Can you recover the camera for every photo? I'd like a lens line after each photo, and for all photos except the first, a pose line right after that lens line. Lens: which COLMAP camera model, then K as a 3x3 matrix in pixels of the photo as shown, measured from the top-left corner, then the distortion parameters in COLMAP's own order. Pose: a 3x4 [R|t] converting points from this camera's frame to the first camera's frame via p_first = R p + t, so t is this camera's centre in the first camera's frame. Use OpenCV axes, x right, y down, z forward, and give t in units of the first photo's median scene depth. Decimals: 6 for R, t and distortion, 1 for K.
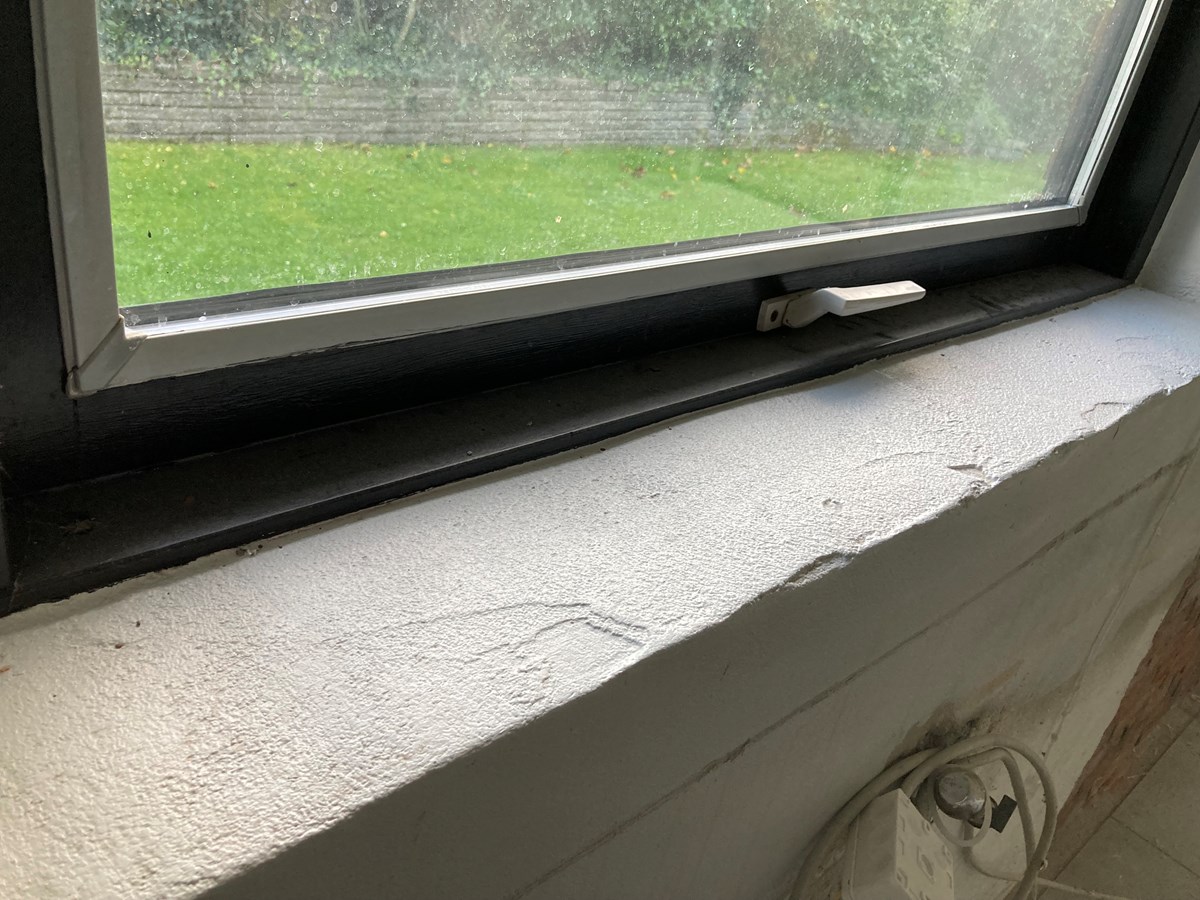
lens RADIAL K [[976.5, 0, 598.9], [0, 976.5, 453.7], [0, 0, 1]] dist [0.012481, 0.004137]
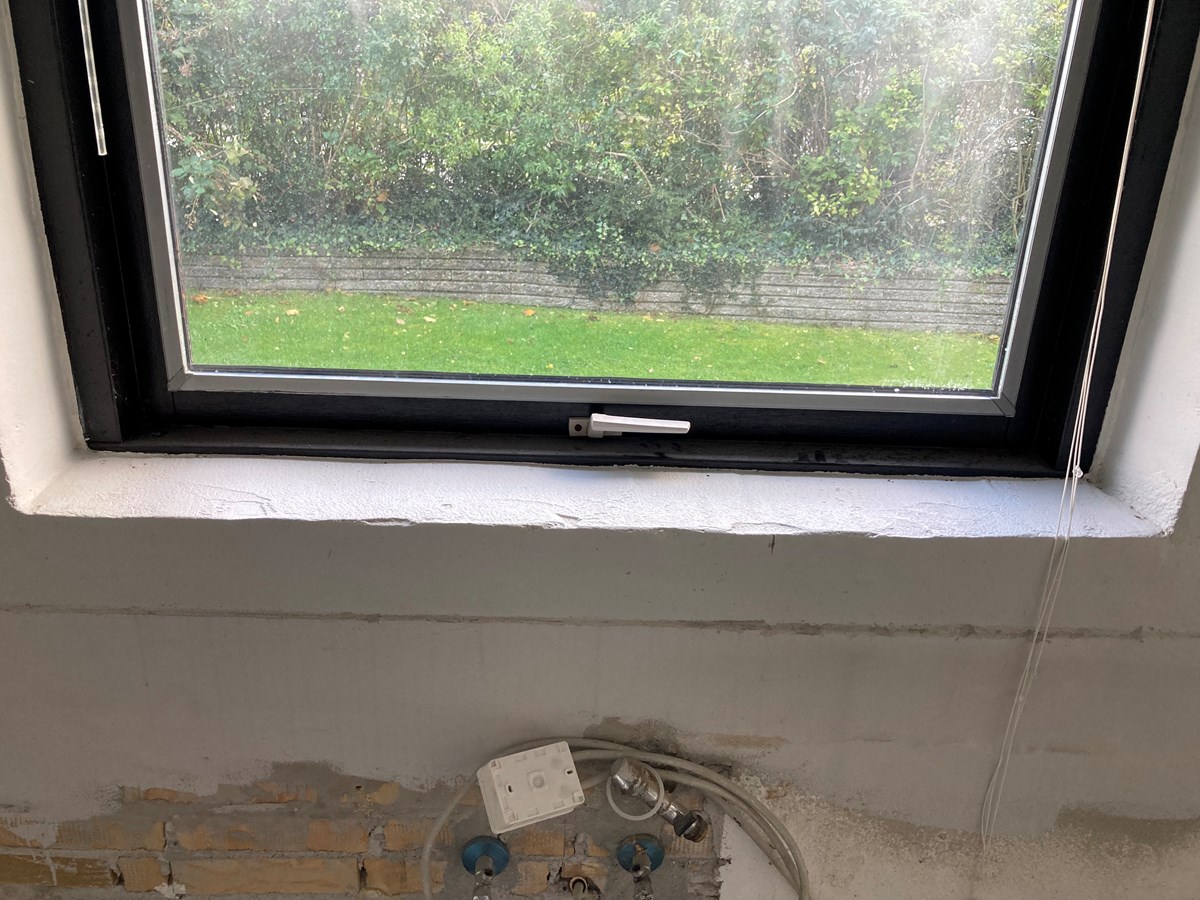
lens RADIAL K [[976.5, 0, 601.8], [0, 976.5, 447.7], [0, 0, 1]] dist [0.012481, 0.004137]
pose [[0.753511, 0.123892, -0.645656, 0.876593], [-0.242979, 0.965029, -0.098394, 0.029221], [0.610887, 0.231021, 0.757263, -0.141617]]
